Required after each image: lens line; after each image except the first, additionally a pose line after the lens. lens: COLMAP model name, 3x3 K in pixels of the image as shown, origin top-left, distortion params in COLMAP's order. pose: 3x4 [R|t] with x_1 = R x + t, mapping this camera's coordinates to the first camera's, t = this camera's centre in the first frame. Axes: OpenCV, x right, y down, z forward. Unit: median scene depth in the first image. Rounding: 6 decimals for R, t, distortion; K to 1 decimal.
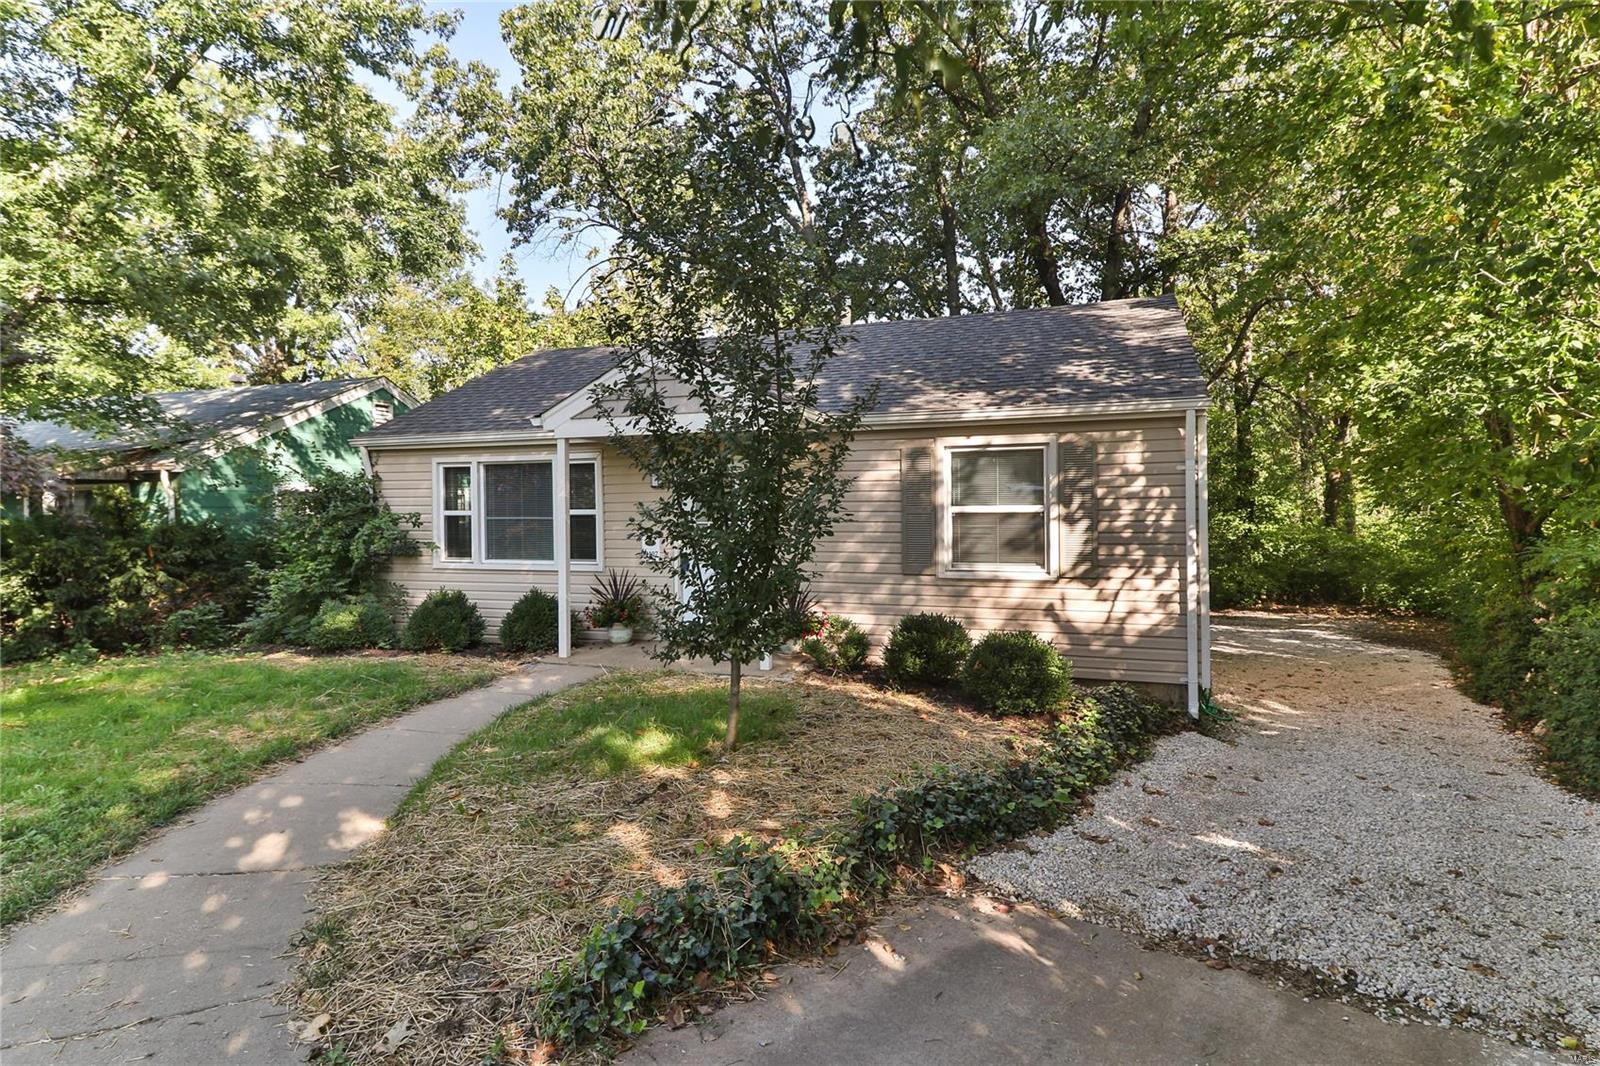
lens RADIAL K [[831.5, 0, 801.6], [0, 831.5, 541.4], [0, 0, 1]] dist [0.024645, -0.013225]
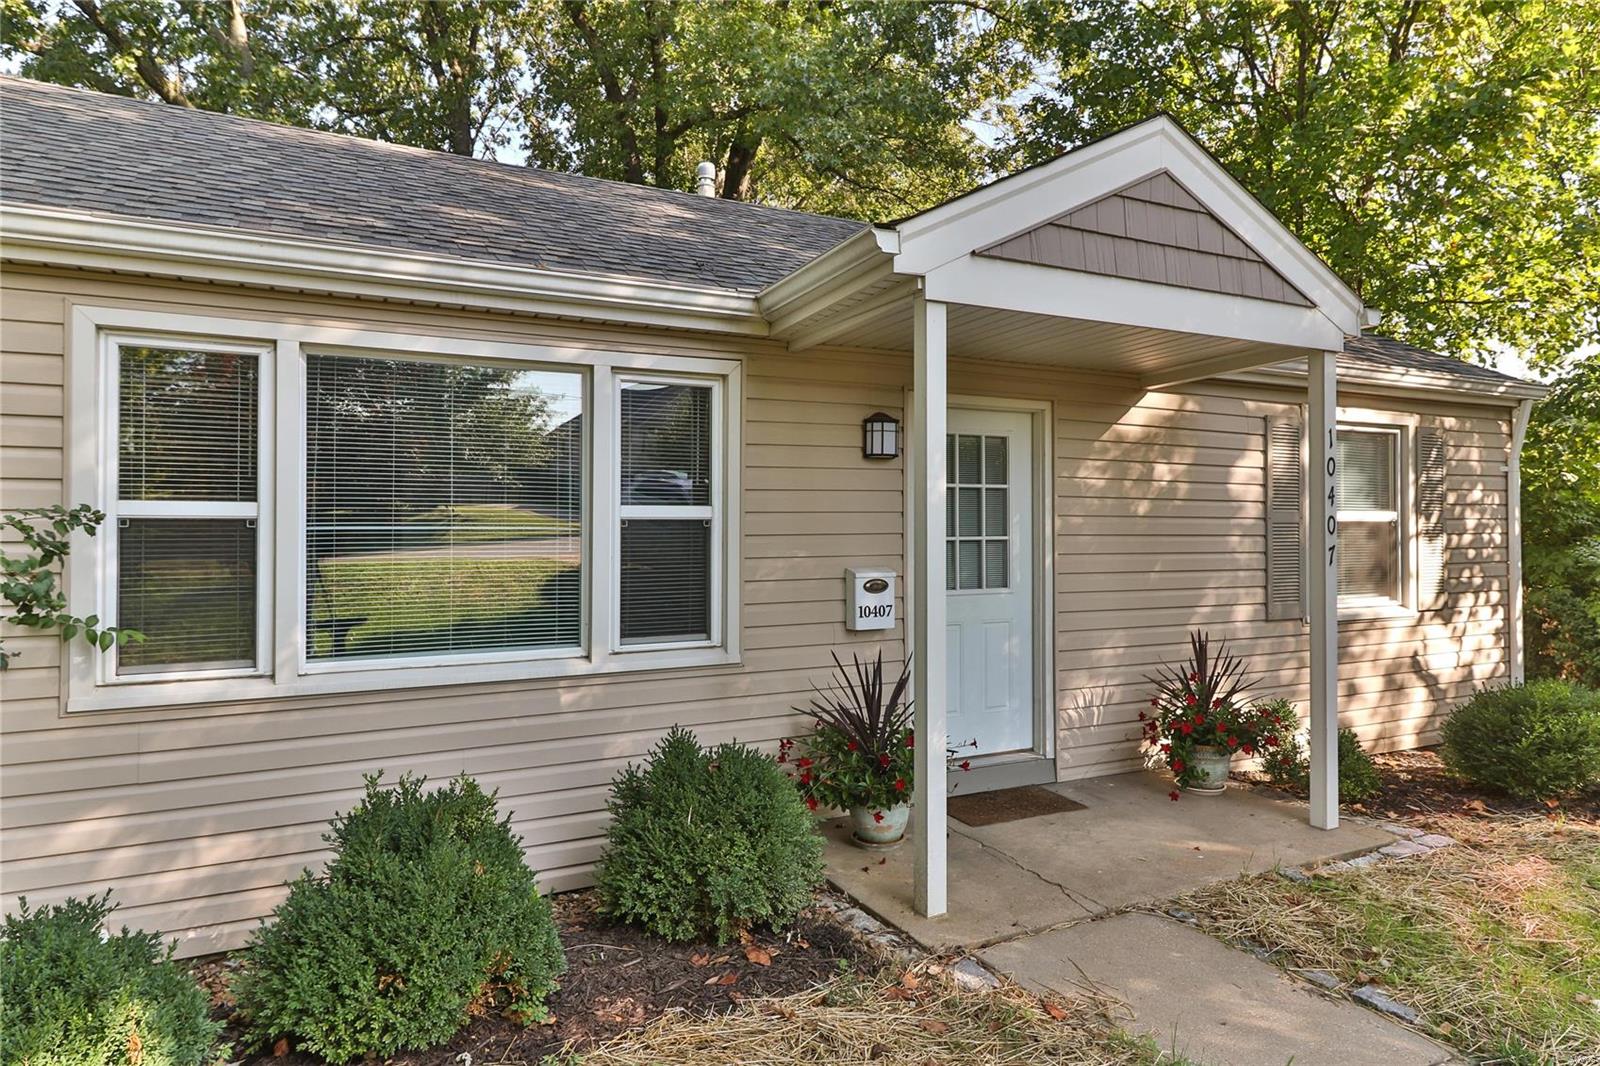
lens RADIAL K [[930.5, 0, 795.1], [0, 930.5, 521.9], [0, 0, 1]] dist [0.011873, -0.013055]
pose [[0.698408, 0.011732, 0.715604, -0.624514], [0.018041, 0.999259, -0.033990, -0.018356], [-0.715473, 0.036649, 0.697679, 0.784229]]
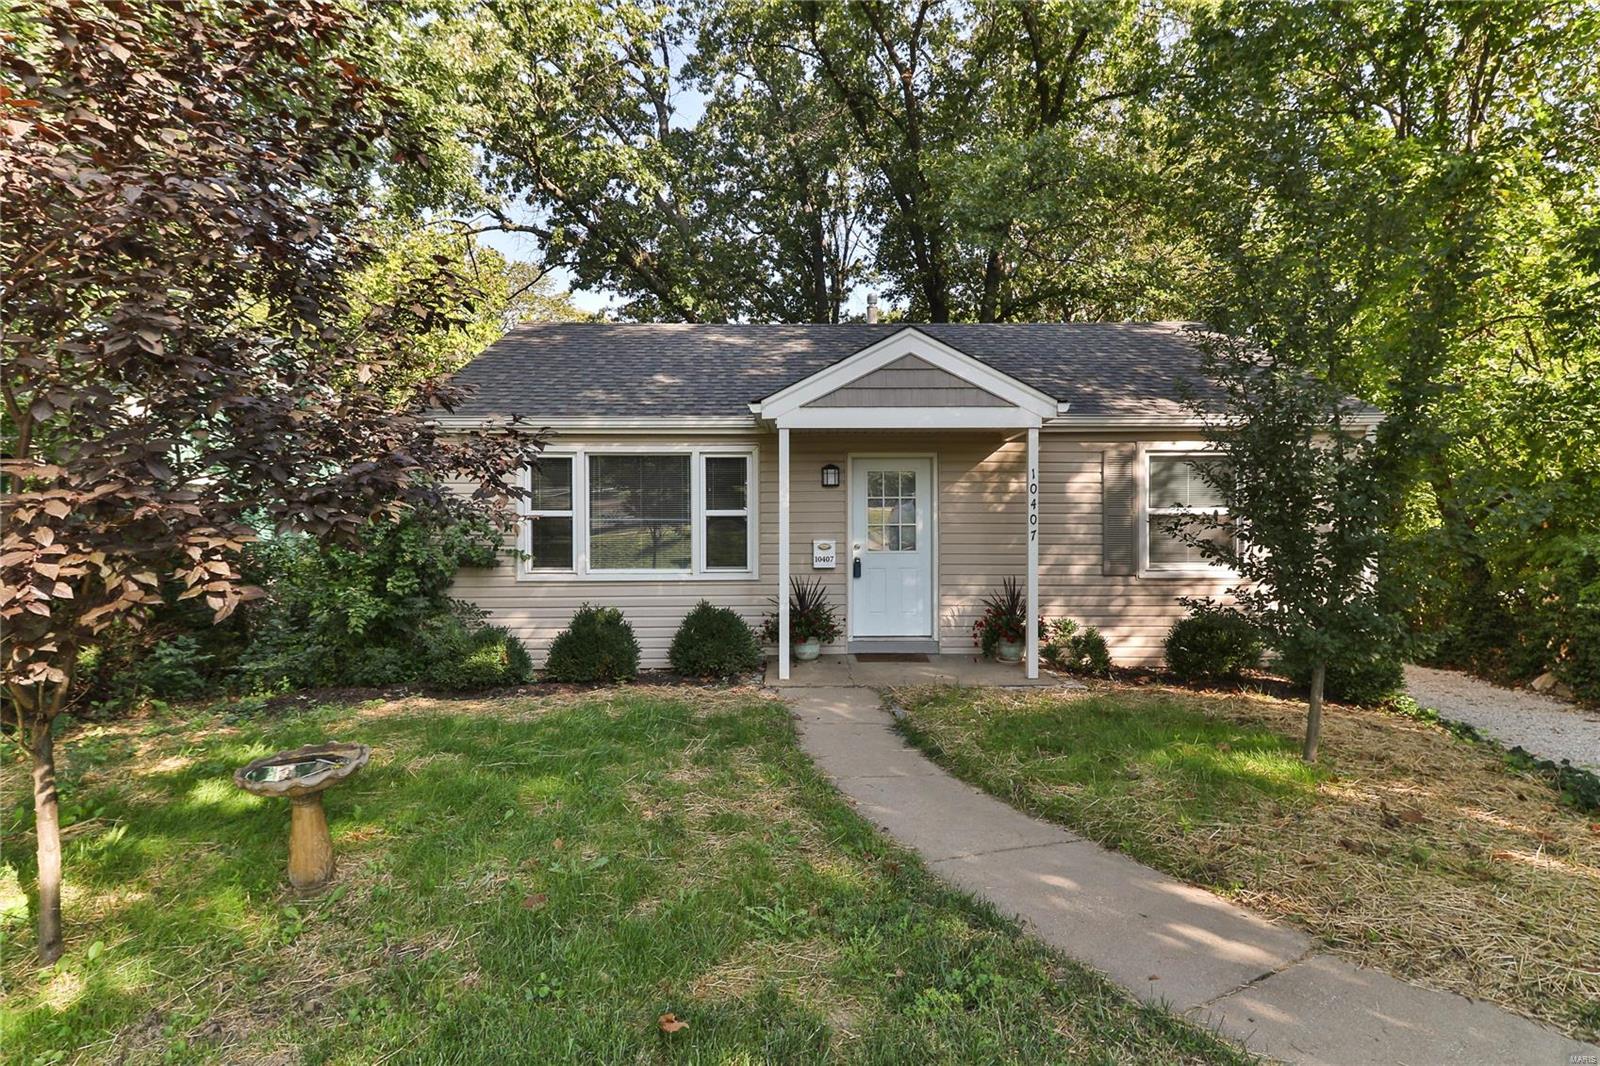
lens RADIAL K [[831.5, 0, 799.3], [0, 831.5, 529.0], [0, 0, 1]] dist [0.024645, -0.013225]
pose [[0.940084, -0.000312, 0.340942, -0.580875], [0.007167, 0.999797, -0.018848, -0.001801], [-0.340867, 0.020162, 0.939895, 0.181446]]
